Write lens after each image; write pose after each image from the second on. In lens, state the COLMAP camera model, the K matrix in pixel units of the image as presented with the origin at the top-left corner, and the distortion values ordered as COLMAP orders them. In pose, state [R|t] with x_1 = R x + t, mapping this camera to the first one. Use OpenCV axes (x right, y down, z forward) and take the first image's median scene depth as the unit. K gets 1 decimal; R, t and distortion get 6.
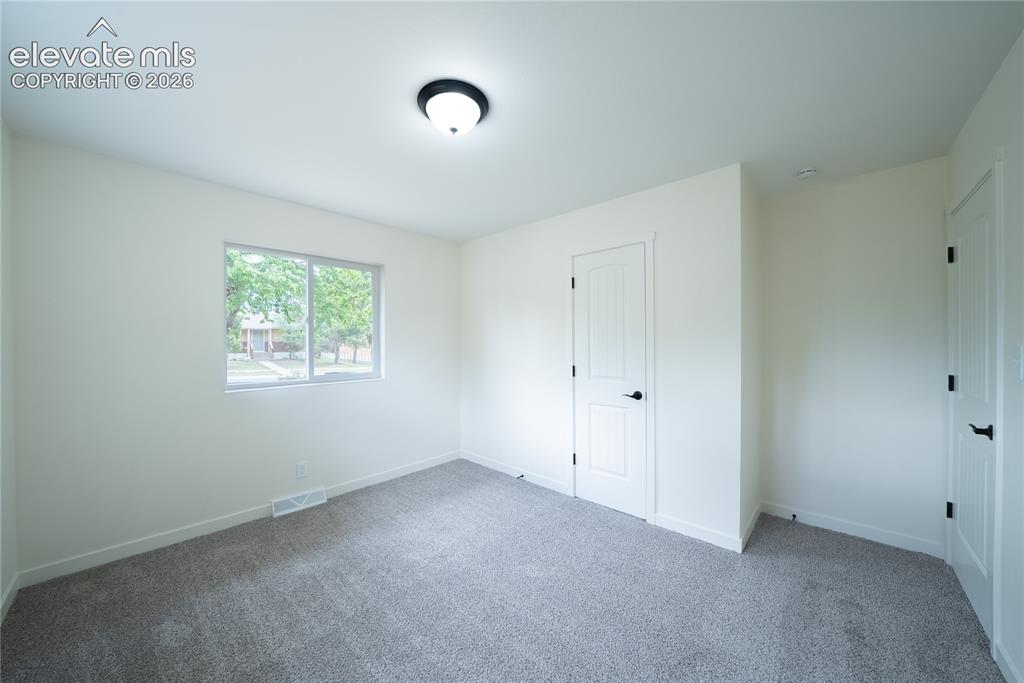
lens RADIAL K [[360.7, 0, 512.0], [0, 360.7, 341.5], [0, 0, 1]] dist [-0.001125, -0.000065]
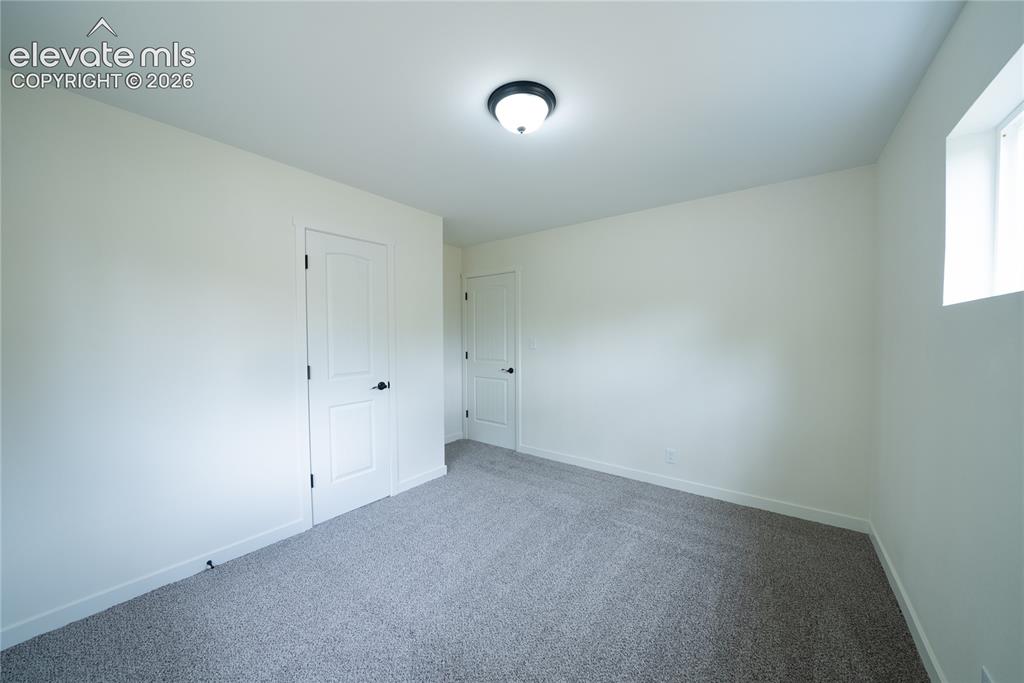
lens RADIAL K [[363.2, 0, 512.0], [0, 363.2, 341.5], [0, 0, 1]] dist [0.000705, 0.000045]
pose [[-0.081968, -0.013175, 0.996548, -0.758294], [-0.002448, 0.999912, 0.013018, 0.001422], [-0.996632, -0.001372, -0.081994, 0.697802]]
